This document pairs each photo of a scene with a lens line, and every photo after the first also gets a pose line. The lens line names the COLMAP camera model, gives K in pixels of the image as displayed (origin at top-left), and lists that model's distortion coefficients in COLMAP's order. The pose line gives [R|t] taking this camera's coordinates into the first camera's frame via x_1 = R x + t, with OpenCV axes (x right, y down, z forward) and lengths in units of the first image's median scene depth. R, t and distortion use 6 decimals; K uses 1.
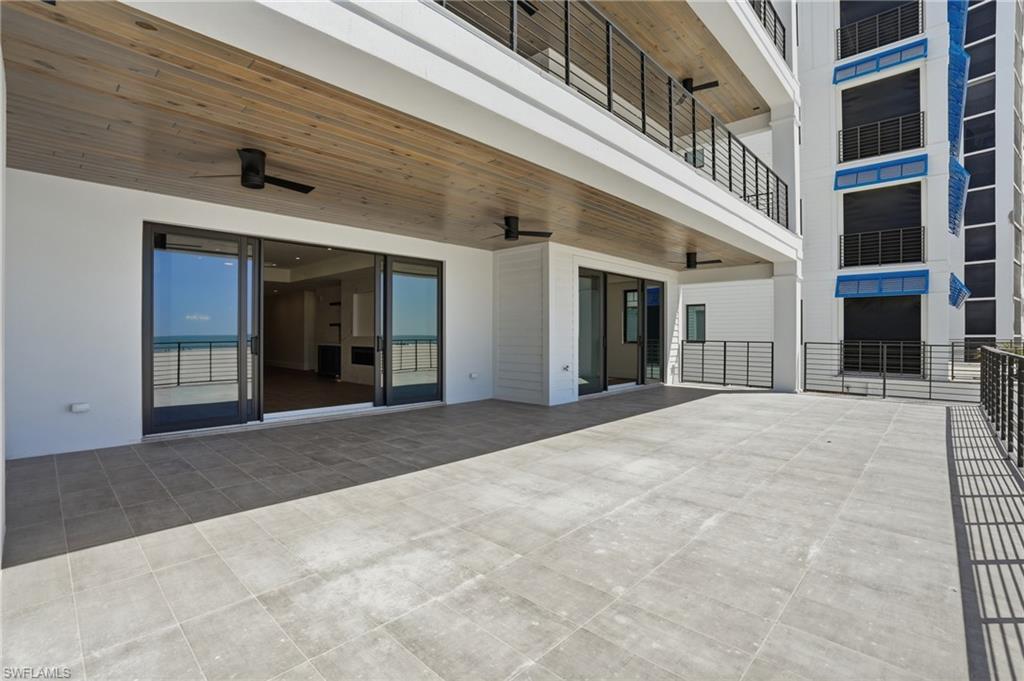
lens RADIAL K [[474.7, 0, 511.6], [0, 474.7, 335.7], [0, 0, 1]] dist [-0.056795, 0.020751]
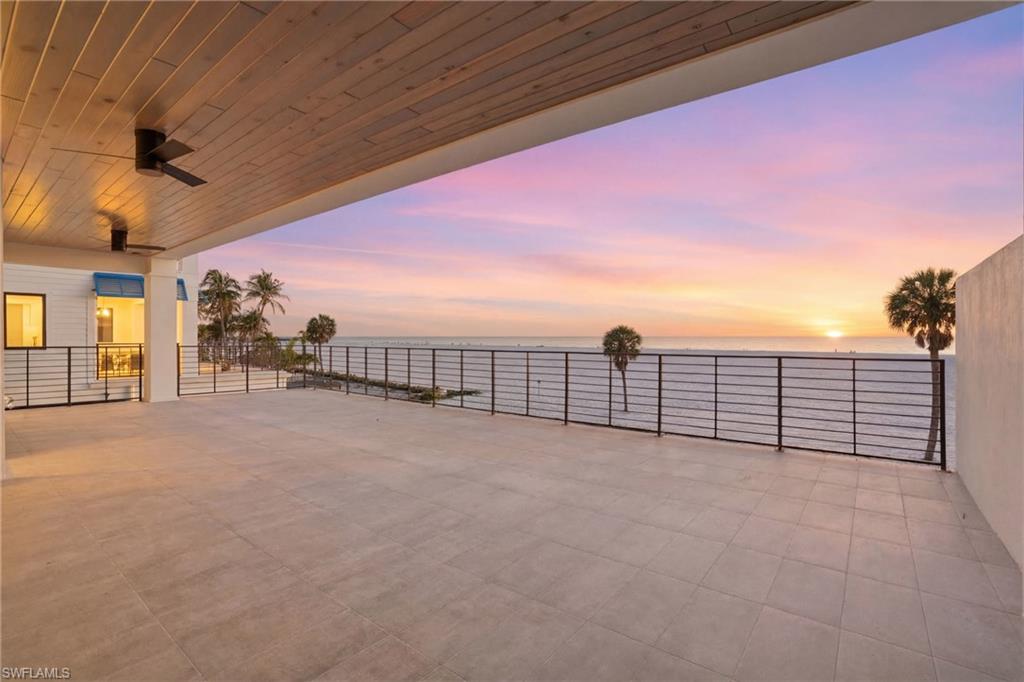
lens RADIAL K [[474.7, 0, 511.6], [0, 474.7, 336.2], [0, 0, 1]] dist [-0.056795, 0.020751]
pose [[-0.103776, -0.001106, 0.994600, -1.413186], [0.001715, 0.999998, 0.001291, -0.021836], [-0.994599, 0.001840, -0.103774, 1.529103]]
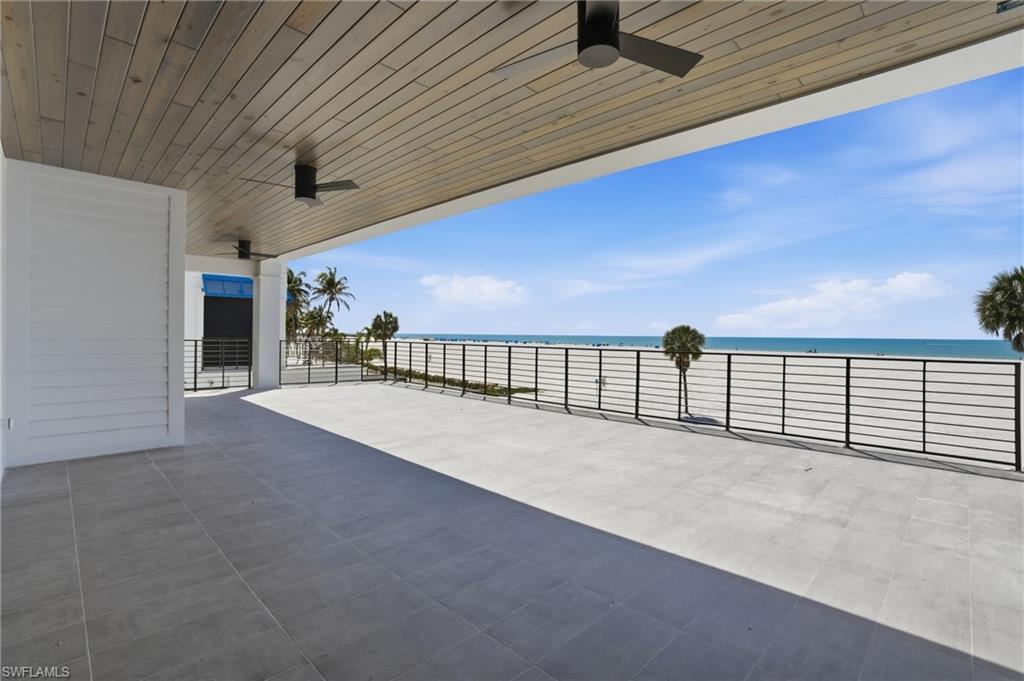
lens RADIAL K [[474.7, 0, 511.6], [0, 474.7, 335.7], [0, 0, 1]] dist [-0.056795, 0.020751]
pose [[0.014233, -0.003940, 0.999891, -1.641977], [-0.009269, 0.999949, 0.004072, -0.022683], [-0.999856, -0.009326, 0.014196, 1.662529]]
